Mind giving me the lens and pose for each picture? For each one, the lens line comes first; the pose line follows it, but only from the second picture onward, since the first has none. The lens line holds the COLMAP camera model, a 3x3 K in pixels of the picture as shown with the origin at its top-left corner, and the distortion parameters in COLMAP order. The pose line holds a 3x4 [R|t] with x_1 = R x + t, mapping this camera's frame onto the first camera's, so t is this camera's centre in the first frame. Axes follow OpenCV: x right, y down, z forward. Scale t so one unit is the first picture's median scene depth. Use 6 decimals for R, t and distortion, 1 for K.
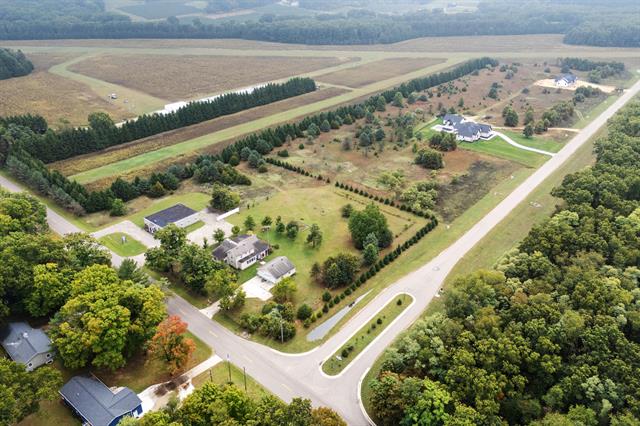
lens RADIAL K [[465.8, 0, 320.0], [0, 465.8, 213.0], [0, 0, 1]] dist [0.078582, -0.078230]
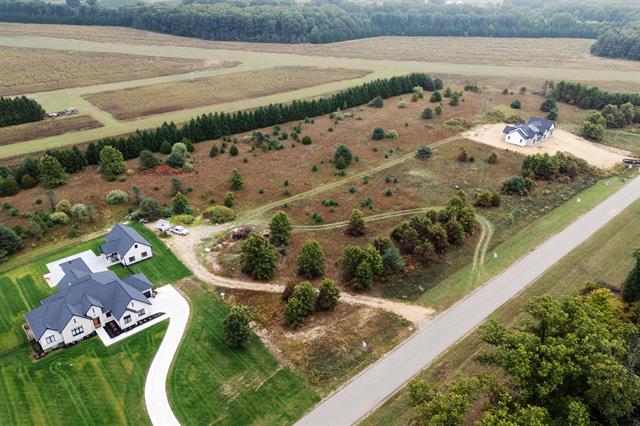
lens RADIAL K [[465.8, 0, 320.0], [0, 465.8, 213.0], [0, 0, 1]] dist [0.078582, -0.078230]
pose [[0.989078, 0.083822, -0.121237, 0.511845], [-0.082794, 0.996475, 0.013507, -0.252384], [0.121942, -0.003321, 0.992532, 0.659195]]
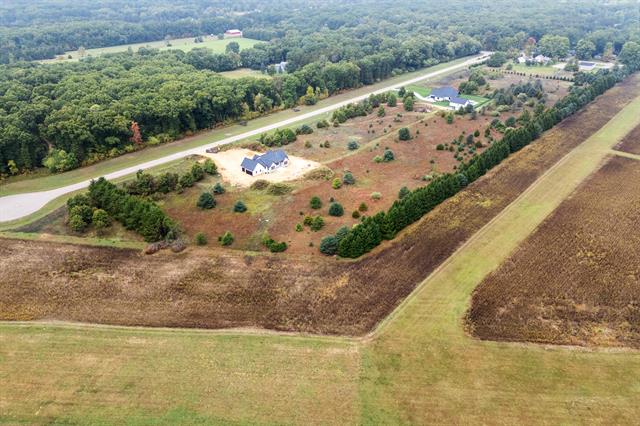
lens RADIAL K [[465.8, 0, 320.0], [0, 465.8, 213.0], [0, 0, 1]] dist [0.078582, -0.078230]
pose [[-0.999634, -0.003772, 0.026787, 0.606206], [0.020149, 0.556860, 0.830362, -1.016024], [-0.018049, 0.830598, -0.556580, 1.916722]]
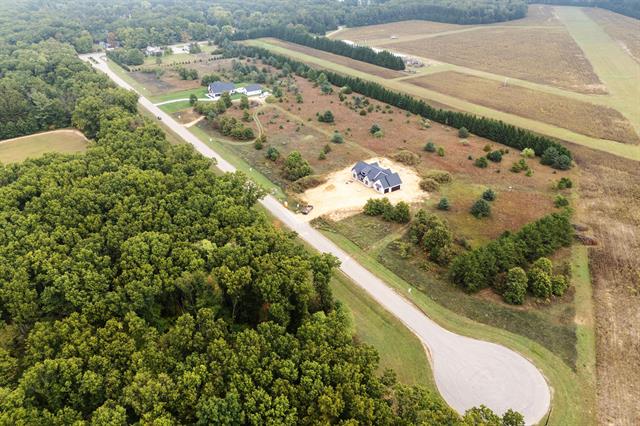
lens RADIAL K [[465.8, 0, 320.0], [0, 465.8, 213.0], [0, 0, 1]] dist [0.078582, -0.078230]
pose [[-0.275926, 0.478975, -0.833335, 1.373737], [-0.436329, 0.710095, 0.552614, -0.708260], [0.856436, 0.516089, 0.013057, 1.334977]]
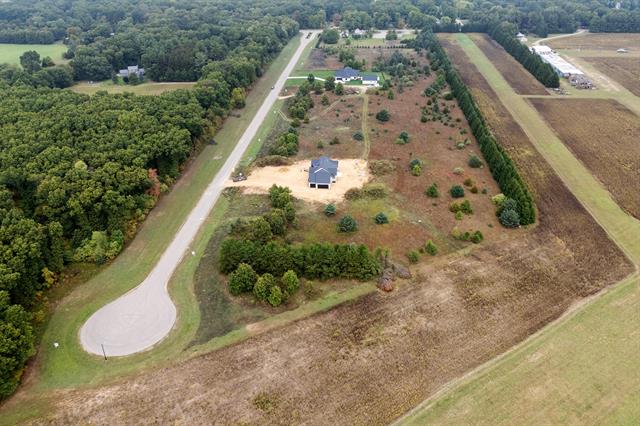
lens RADIAL K [[473.7, 0, 332.5], [0, 473.7, 212.5], [0, 0, 1]] dist [0.045865, -0.005001]
pose [[-0.807636, 0.306585, -0.503717, 1.121169], [-0.267366, 0.570980, 0.776207, -0.956869], [0.525585, 0.761569, -0.379174, 1.741816]]
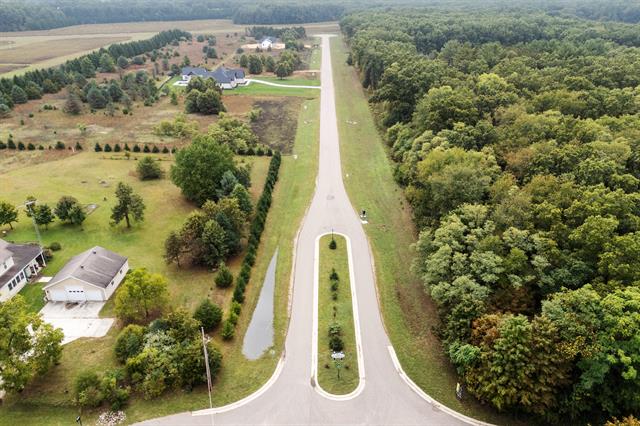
lens RADIAL K [[465.8, 0, 320.0], [0, 465.8, 213.0], [0, 0, 1]] dist [0.078582, -0.078230]
pose [[0.763534, -0.263777, 0.589438, -0.105701], [0.288978, 0.955844, 0.053416, 0.059060], [-0.577500, 0.129550, 0.806046, 0.266030]]
